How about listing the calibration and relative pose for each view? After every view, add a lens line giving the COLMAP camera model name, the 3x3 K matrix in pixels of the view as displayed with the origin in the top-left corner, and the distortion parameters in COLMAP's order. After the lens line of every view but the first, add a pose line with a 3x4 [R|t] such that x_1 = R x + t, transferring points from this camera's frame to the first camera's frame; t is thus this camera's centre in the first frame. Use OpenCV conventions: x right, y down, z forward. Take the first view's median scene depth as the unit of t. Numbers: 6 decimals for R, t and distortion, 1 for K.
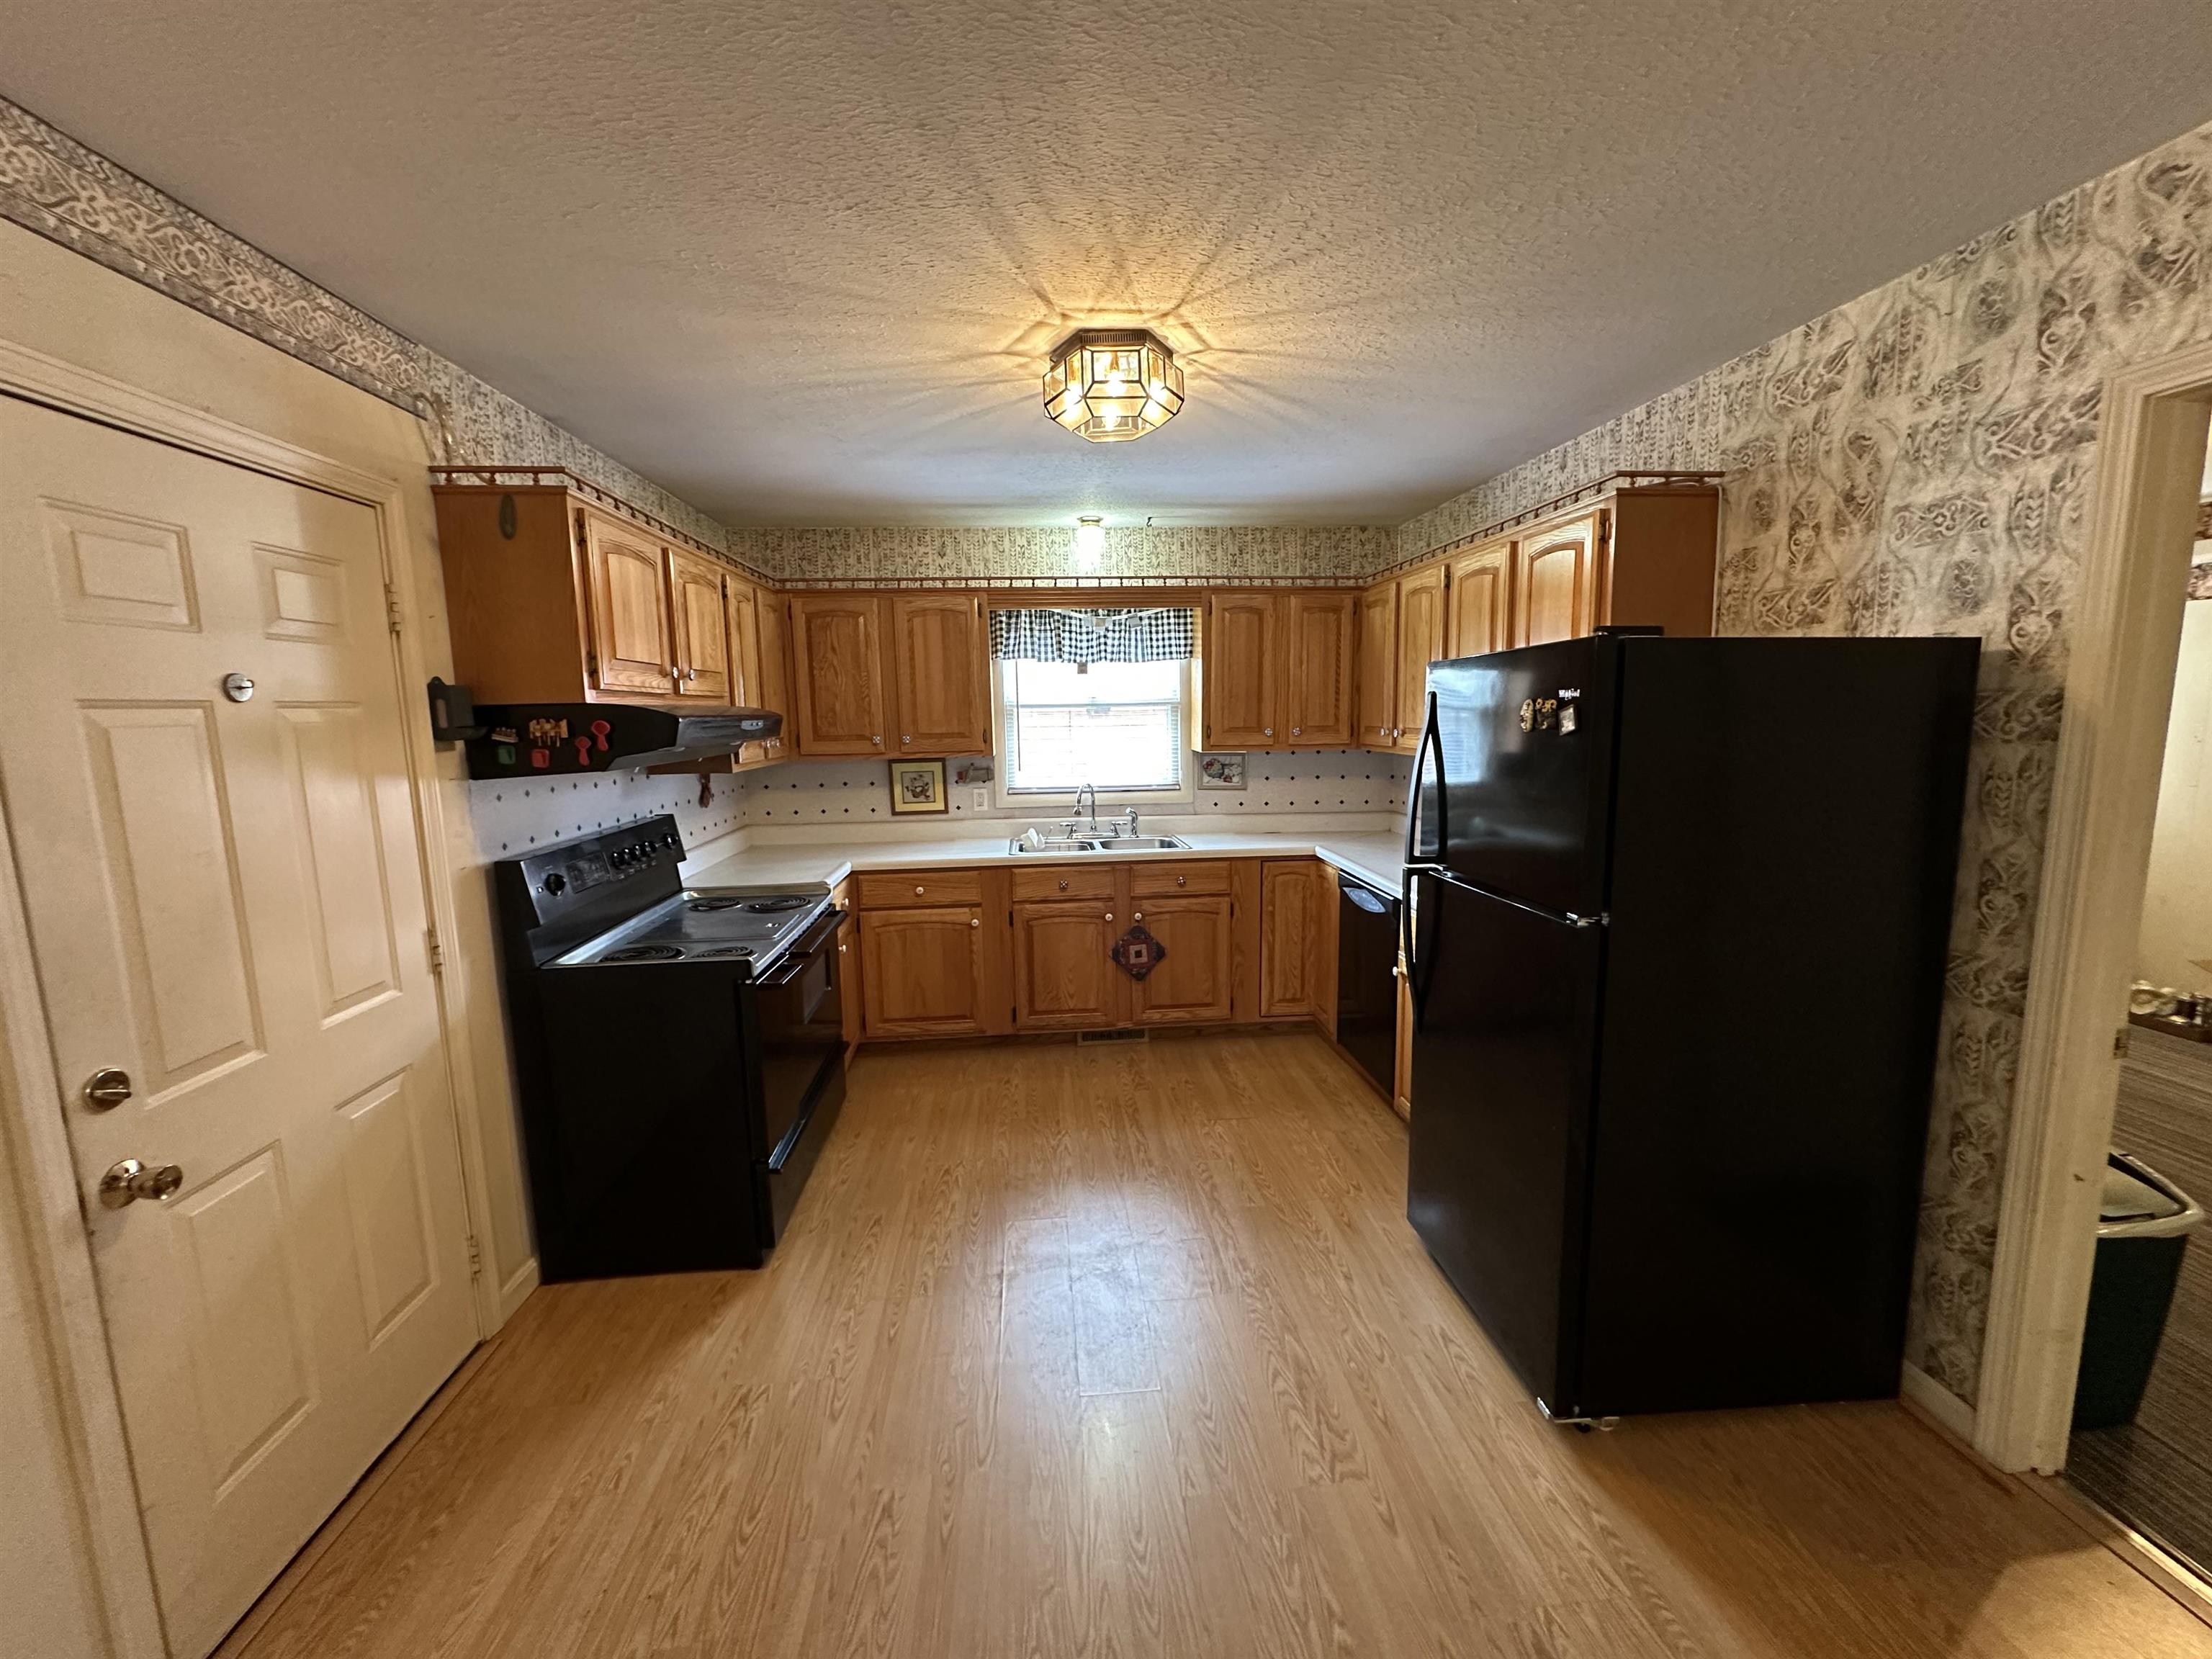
lens RADIAL K [[885.8, 0, 1106.0], [0, 885.8, 829.5], [0, 0, 1]] dist [-0.001000, 0.000055]
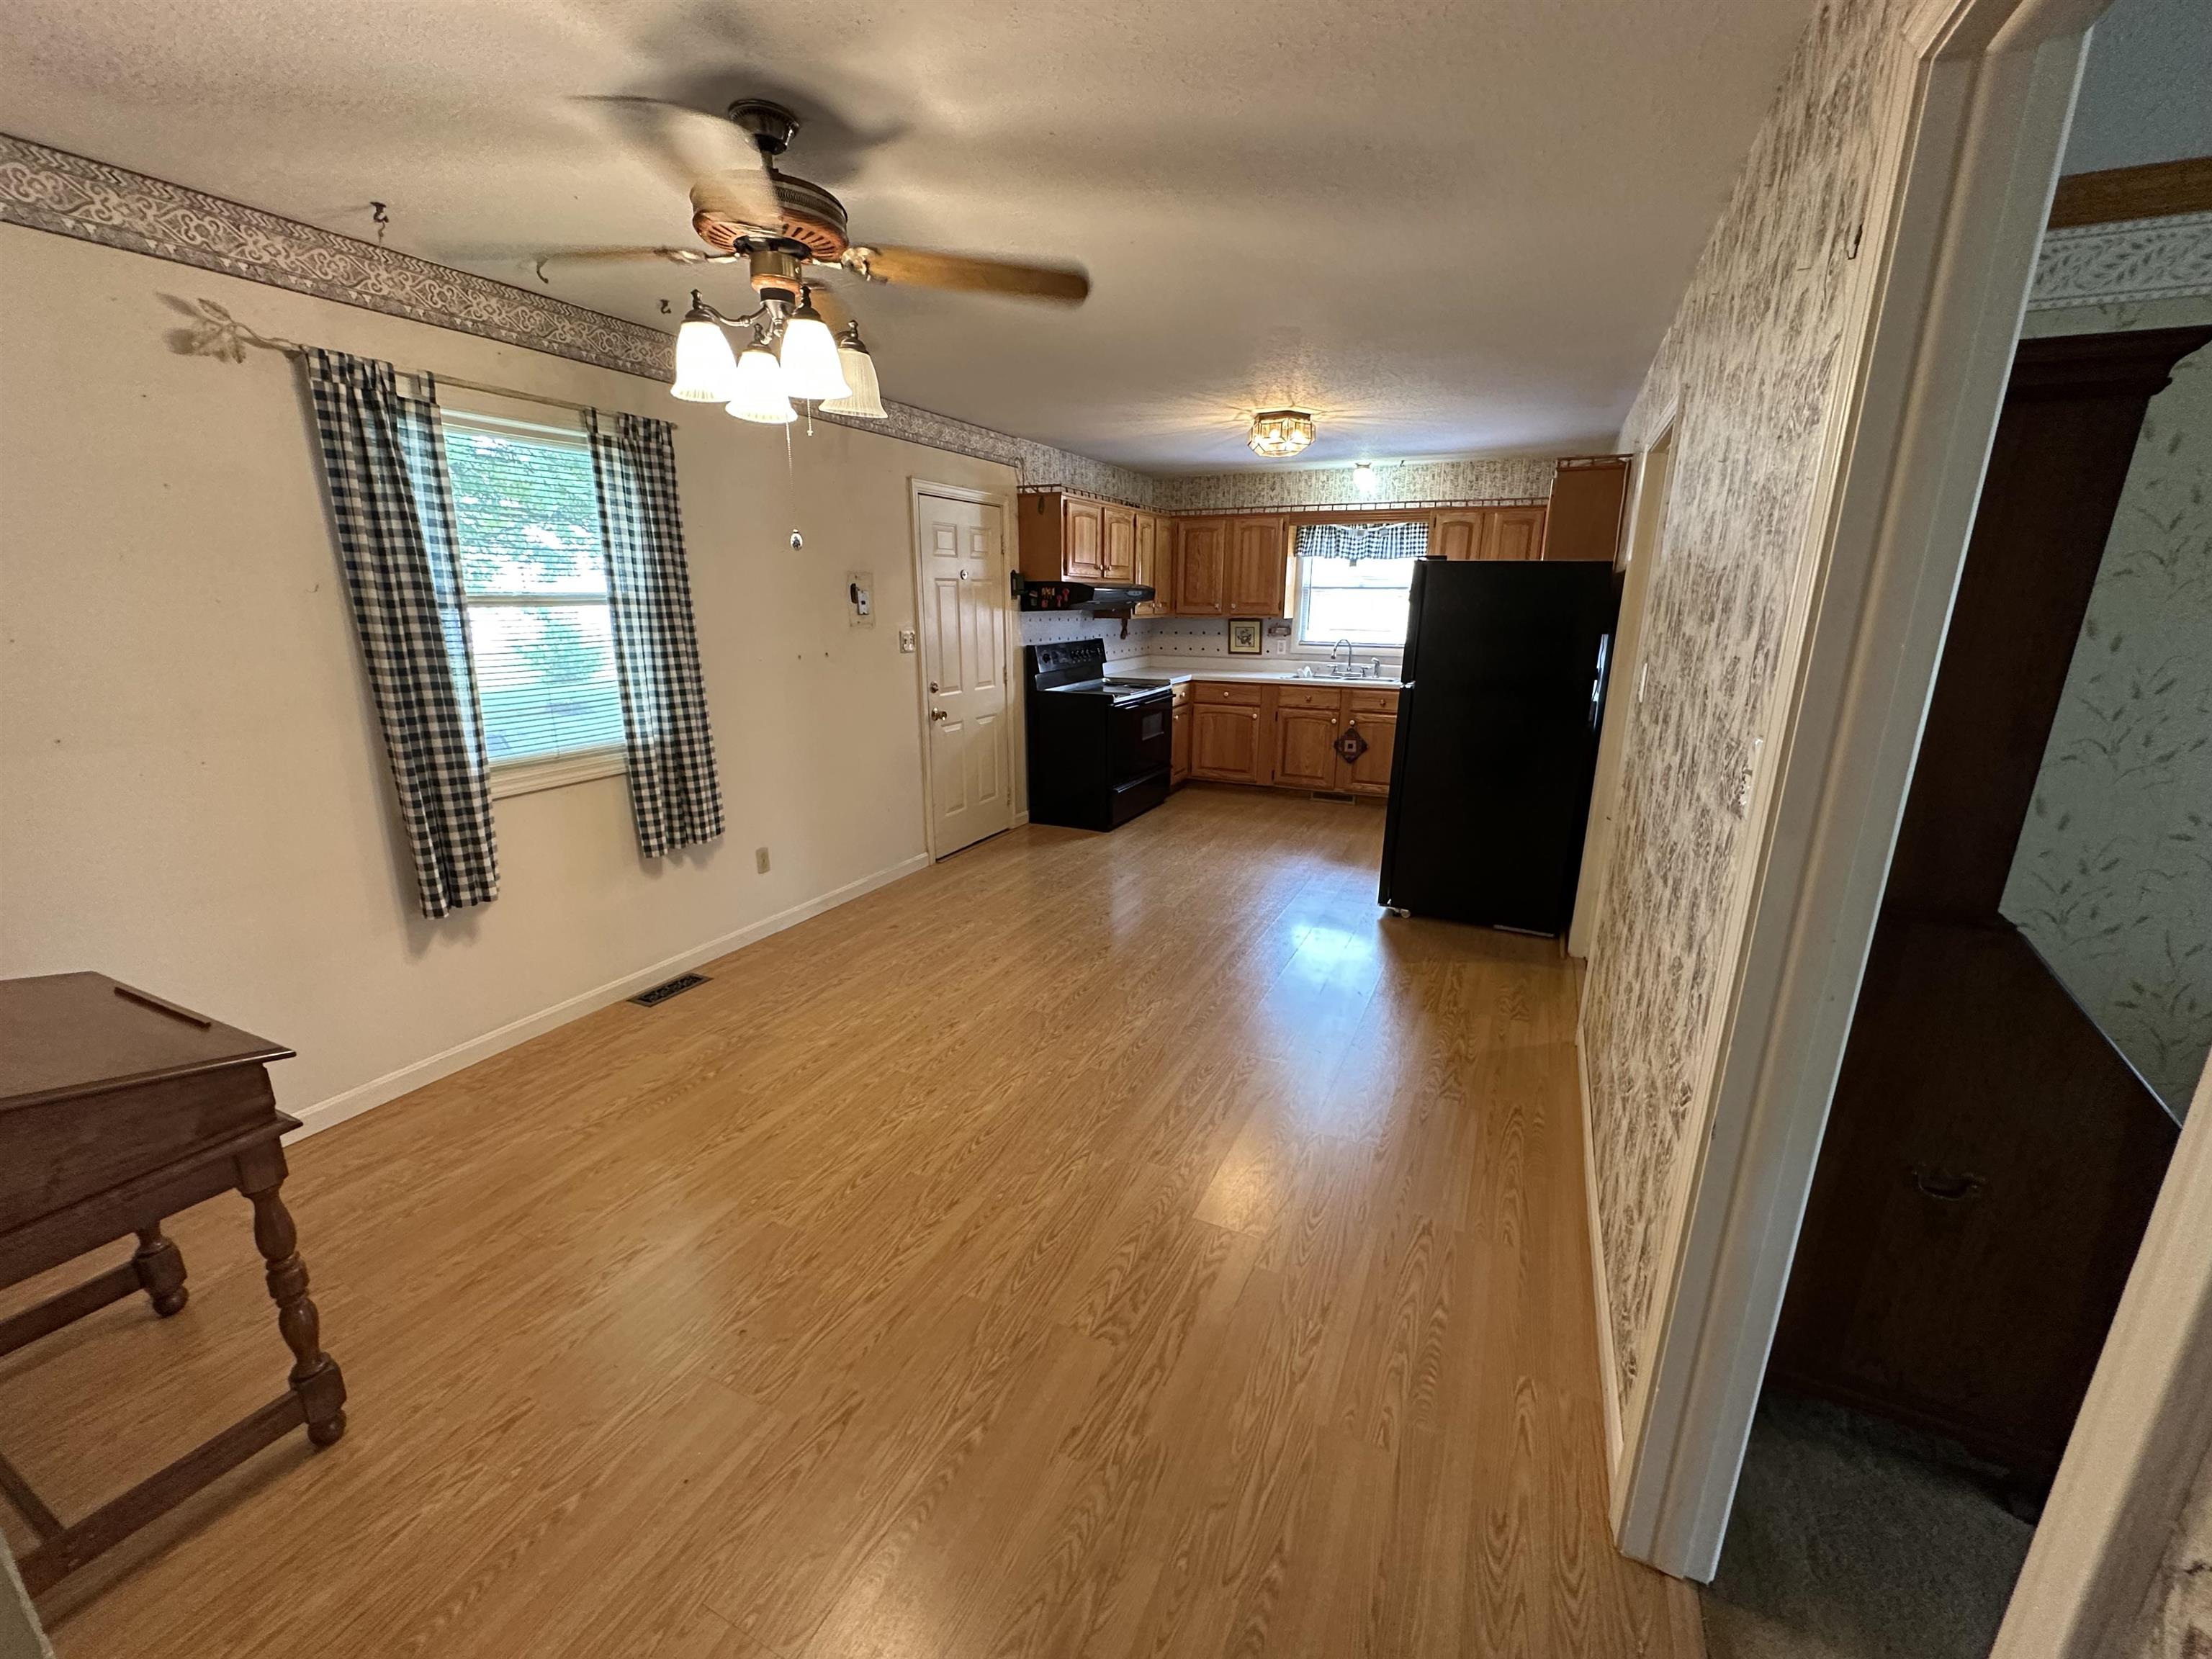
lens RADIAL K [[879.8, 0, 1106.0], [0, 879.8, 829.5], [0, 0, 1]] dist [-0.002997, 0.000178]
pose [[0.861400, 0.154328, -0.483913, 0.465140], [-0.089941, 0.984013, 0.153718, 0.086009], [0.499900, -0.088889, 0.861510, -0.637084]]
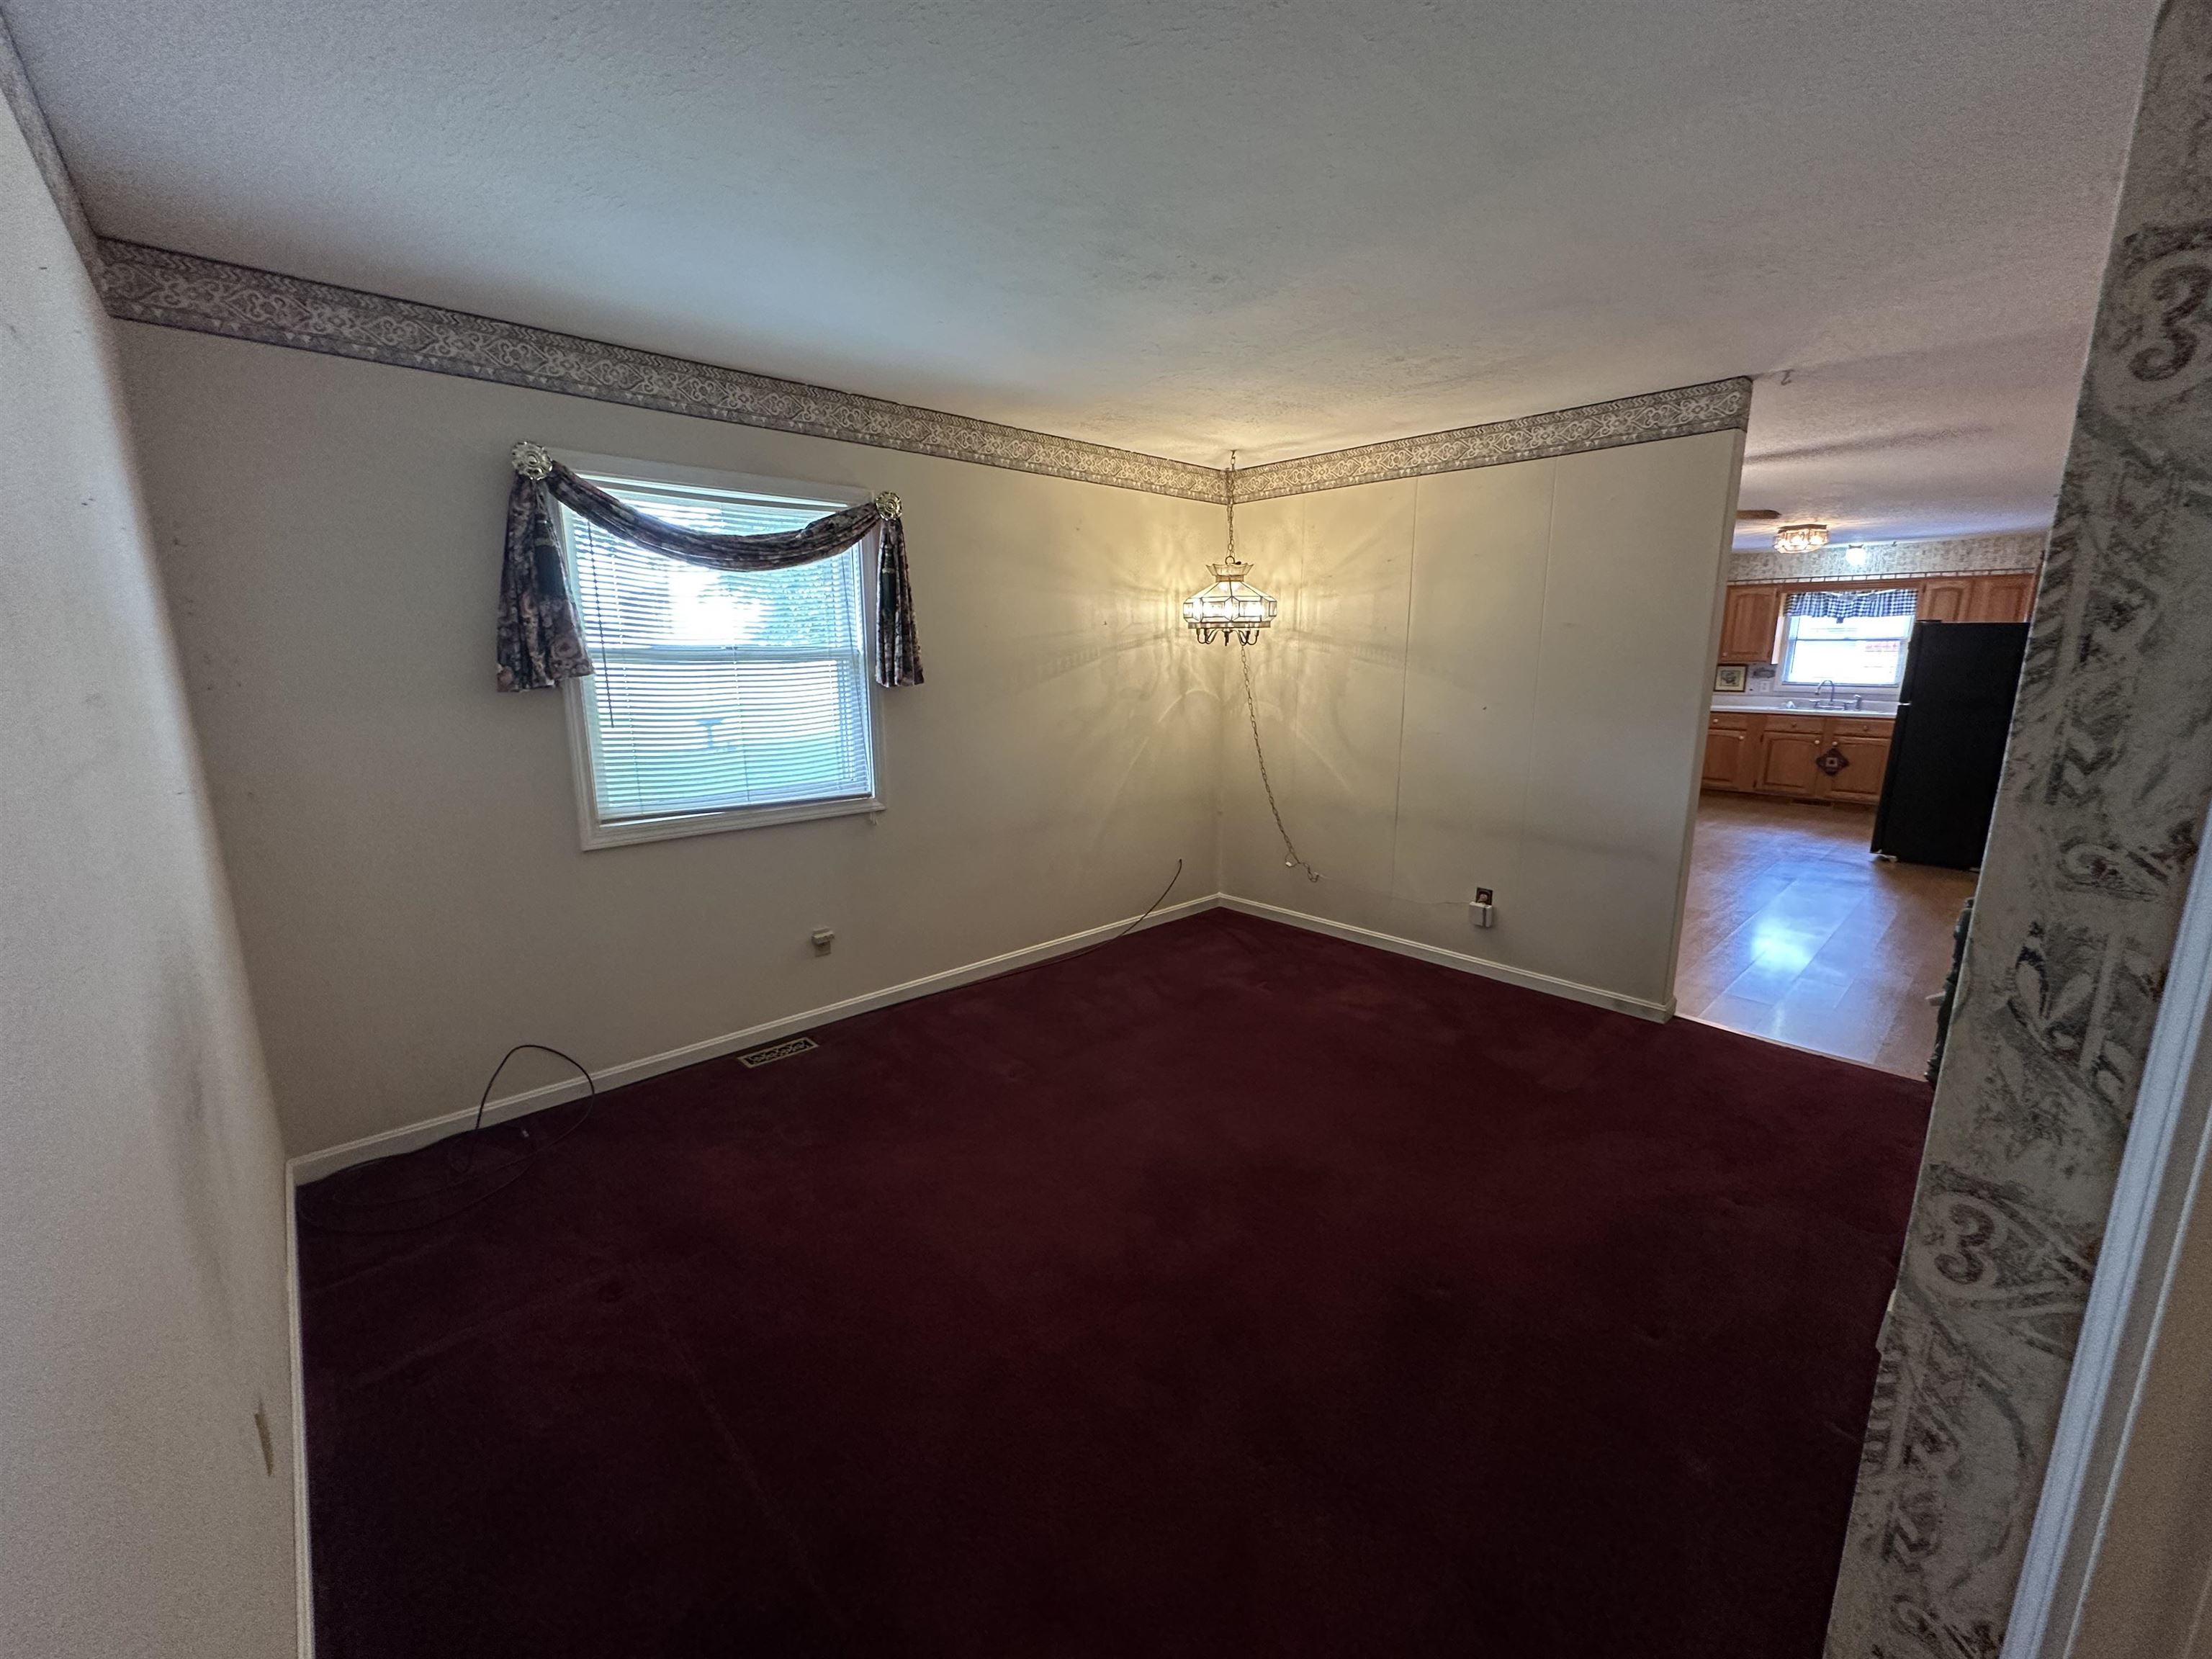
lens RADIAL K [[879.8, 0, 1106.0], [0, 879.8, 829.5], [0, 0, 1]] dist [-0.002997, 0.000178]
pose [[0.617142, 0.177560, -0.766556, 0.606114], [-0.113245, 0.984107, 0.136780, 0.212625], [0.778660, 0.002396, 0.627442, -1.649268]]
